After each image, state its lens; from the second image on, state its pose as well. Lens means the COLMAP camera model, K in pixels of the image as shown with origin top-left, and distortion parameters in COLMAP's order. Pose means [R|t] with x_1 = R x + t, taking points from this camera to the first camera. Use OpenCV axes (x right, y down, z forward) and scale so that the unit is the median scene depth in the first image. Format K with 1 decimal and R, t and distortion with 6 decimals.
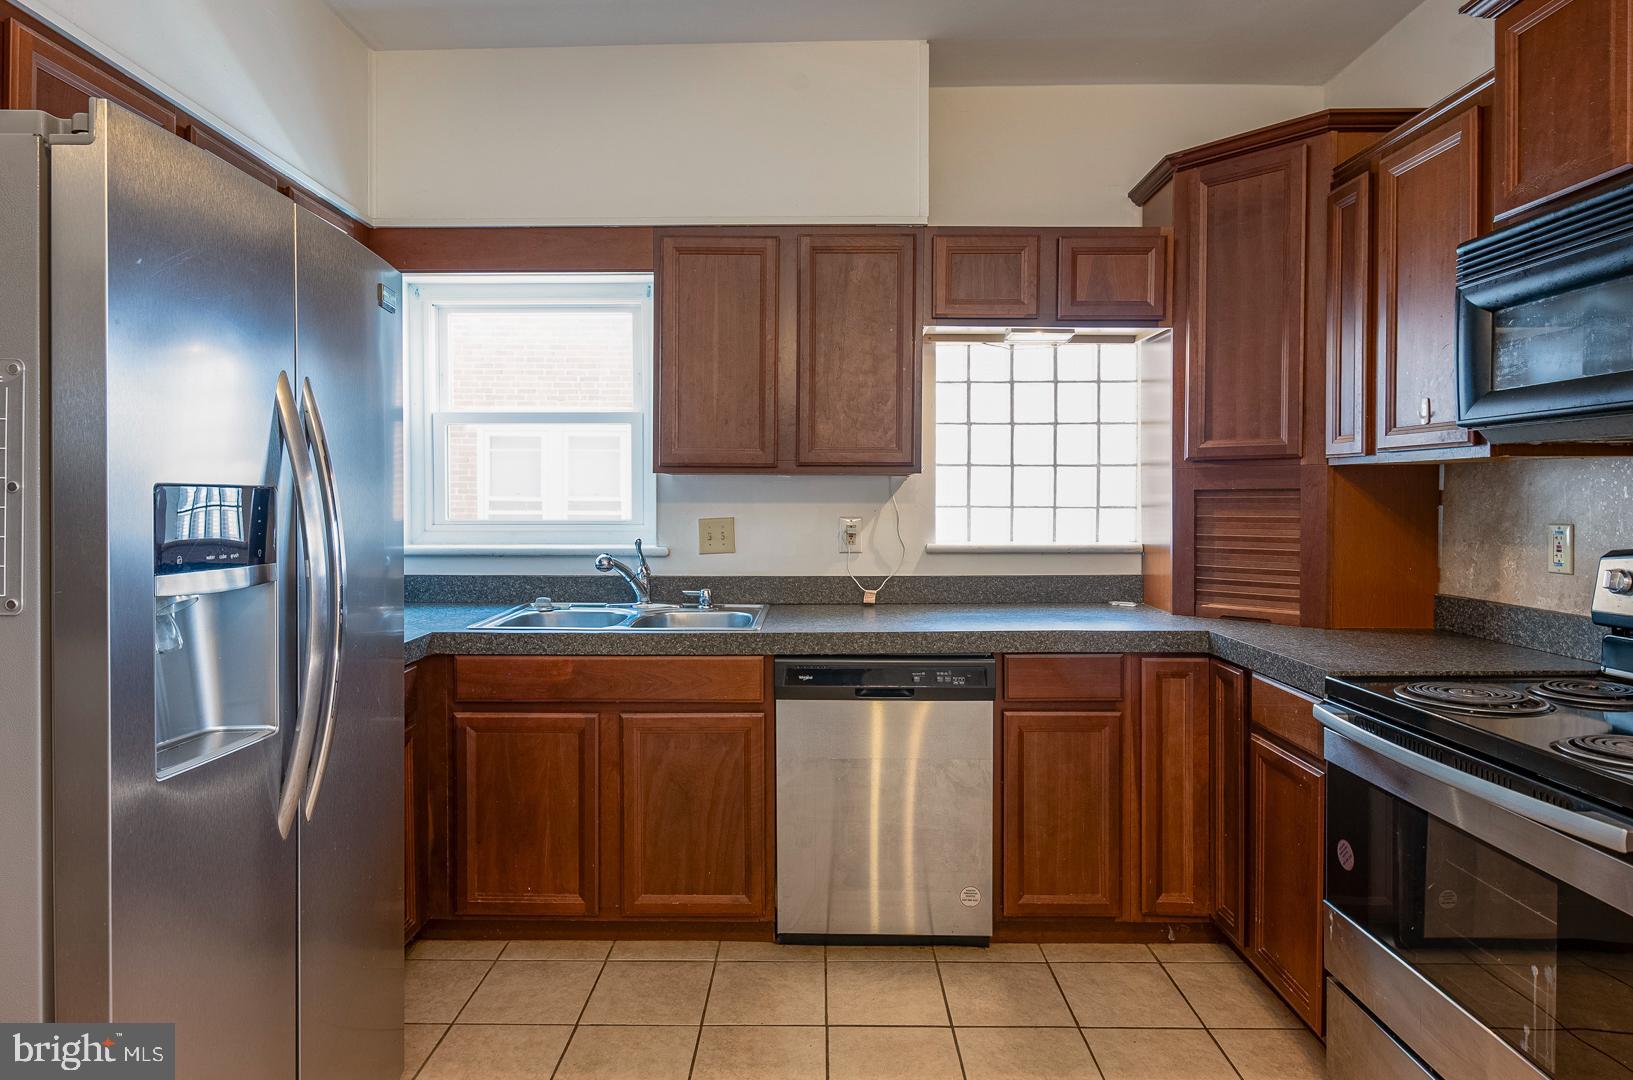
lens RADIAL K [[911.4, 0, 819.5], [0, 911.4, 513.0], [0, 0, 1]] dist [0.015486, -0.012213]
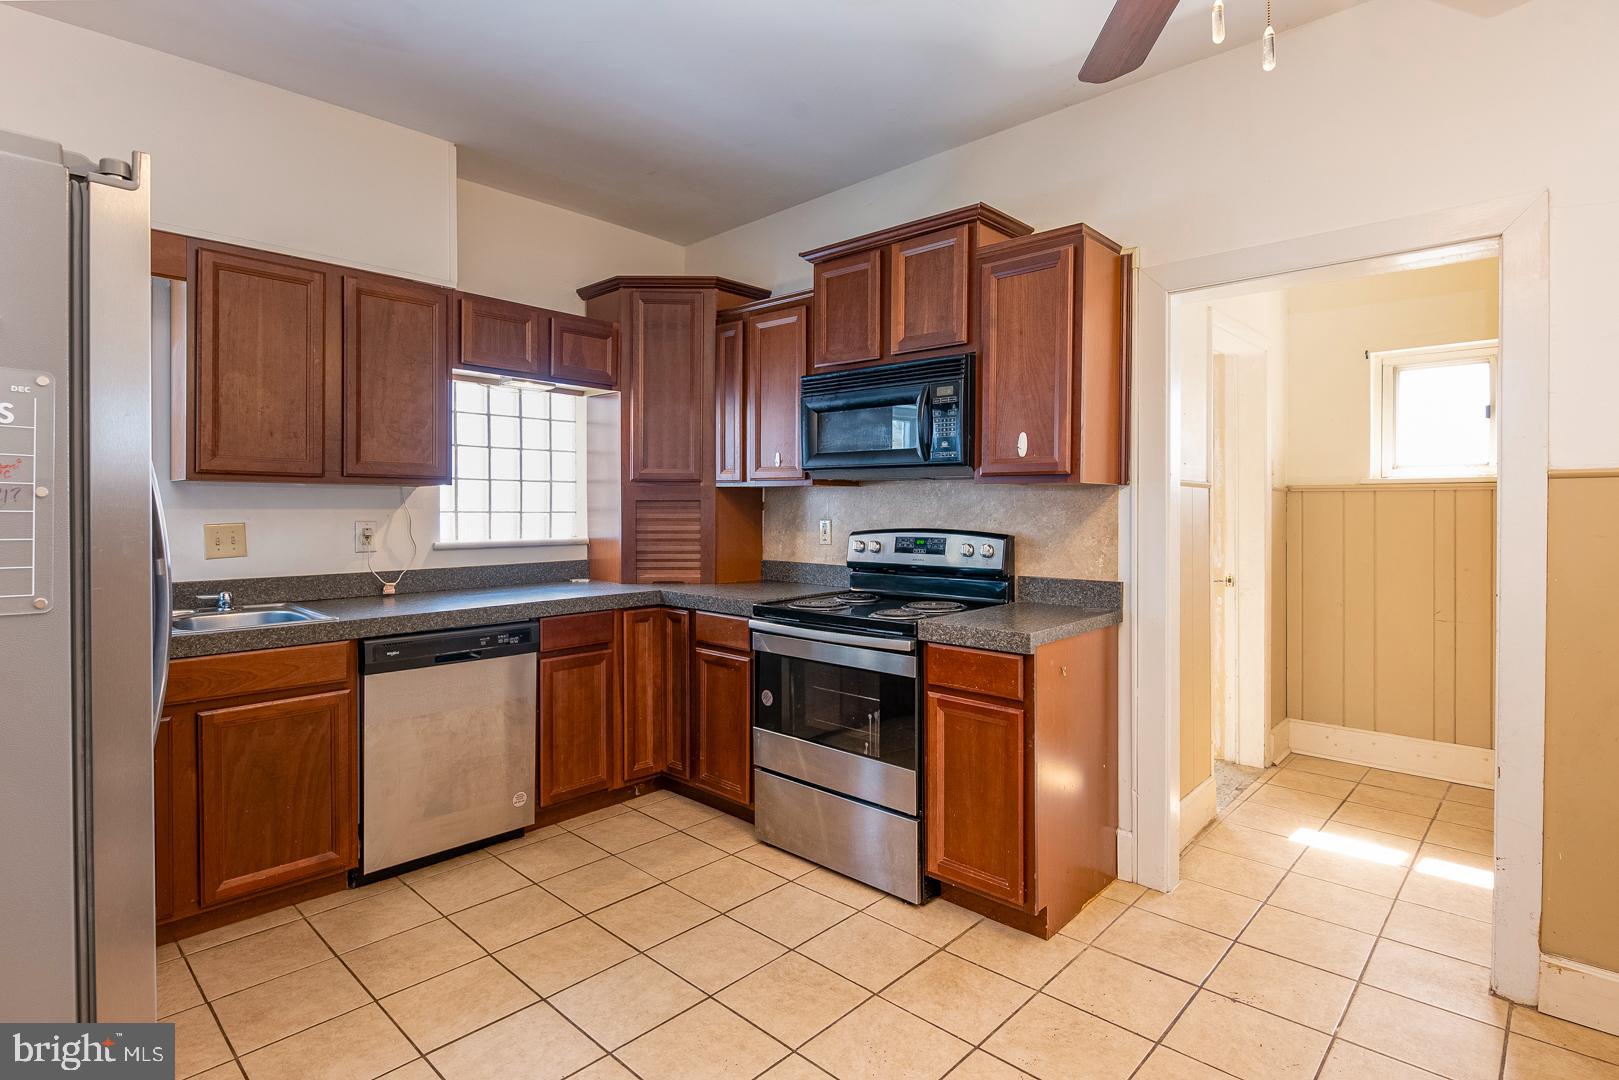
lens RADIAL K [[803.7, 0, 807.4], [0, 803.7, 514.8], [0, 0, 1]] dist [-0.000808, -0.000617]
pose [[0.675458, -0.004700, 0.737383, -0.404325], [0.008358, 0.999964, -0.001282, 0.002981], [-0.737351, 0.007029, 0.675474, -0.117745]]
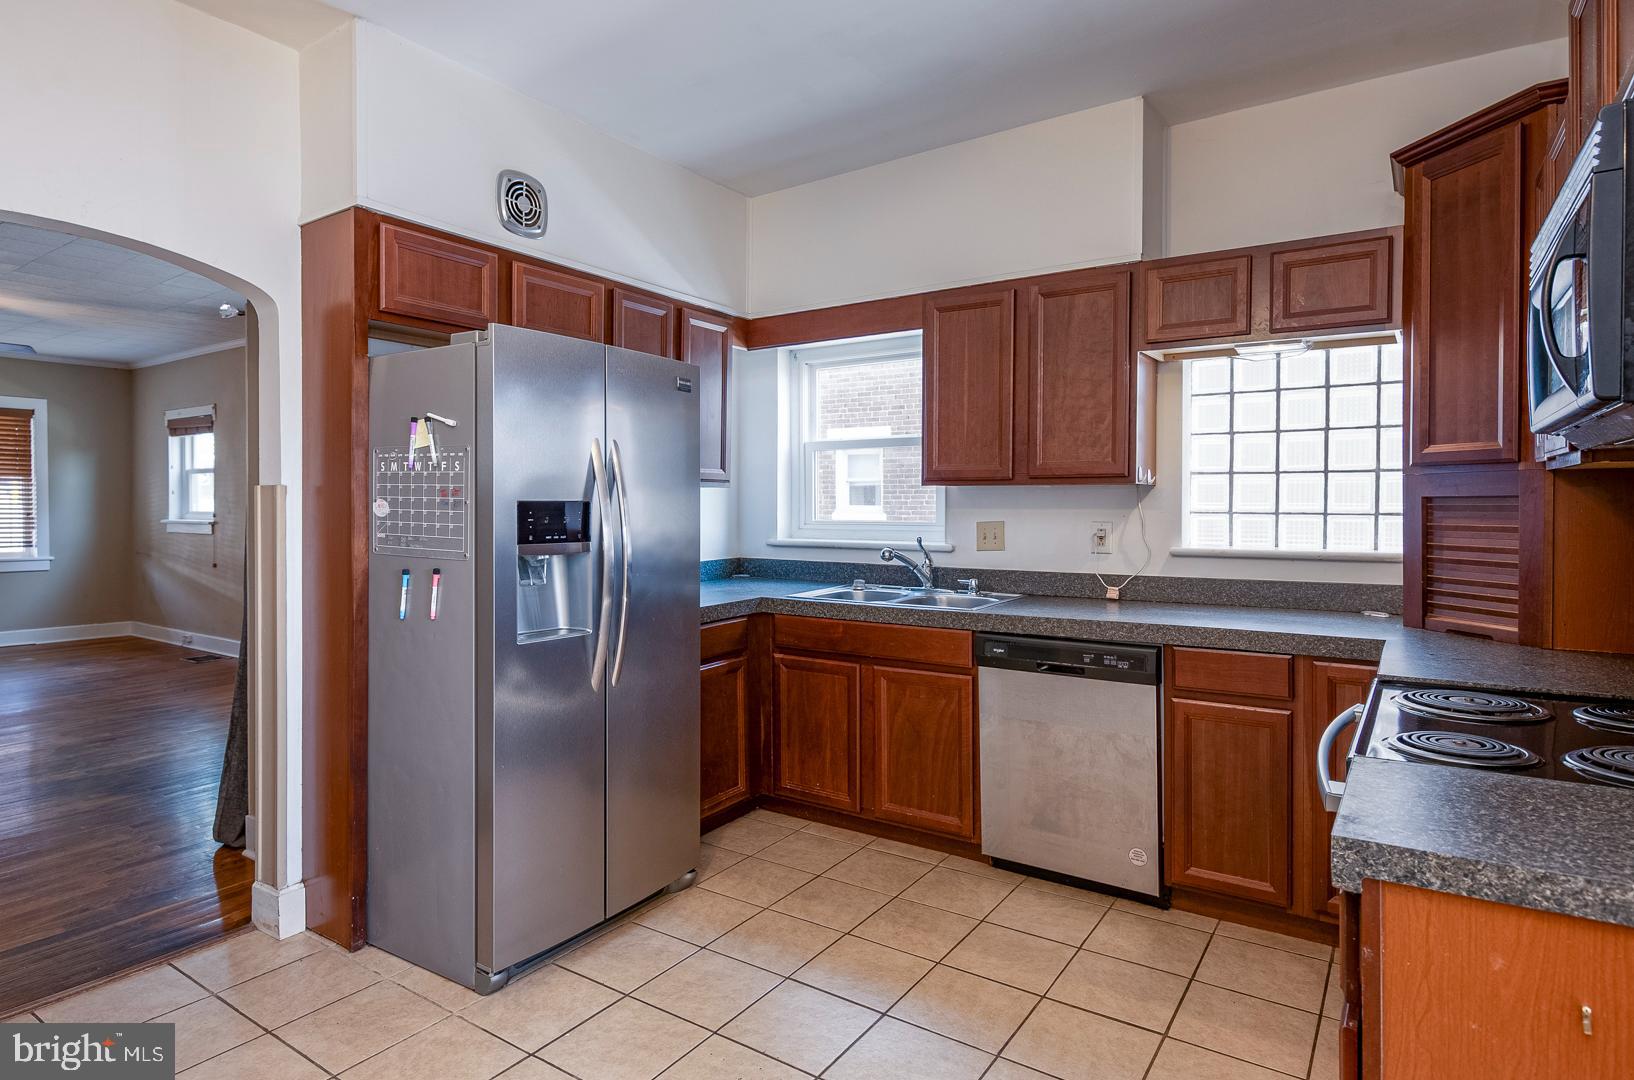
lens RADIAL K [[911.9, 0, 820.0], [0, 911.9, 512.9], [0, 0, 1]] dist [0.015486, -0.012213]
pose [[0.832132, 0.005010, -0.554555, 0.443253], [-0.006992, 0.999974, -0.001458, -0.002574], [0.554534, 0.005090, 0.832146, -0.158112]]
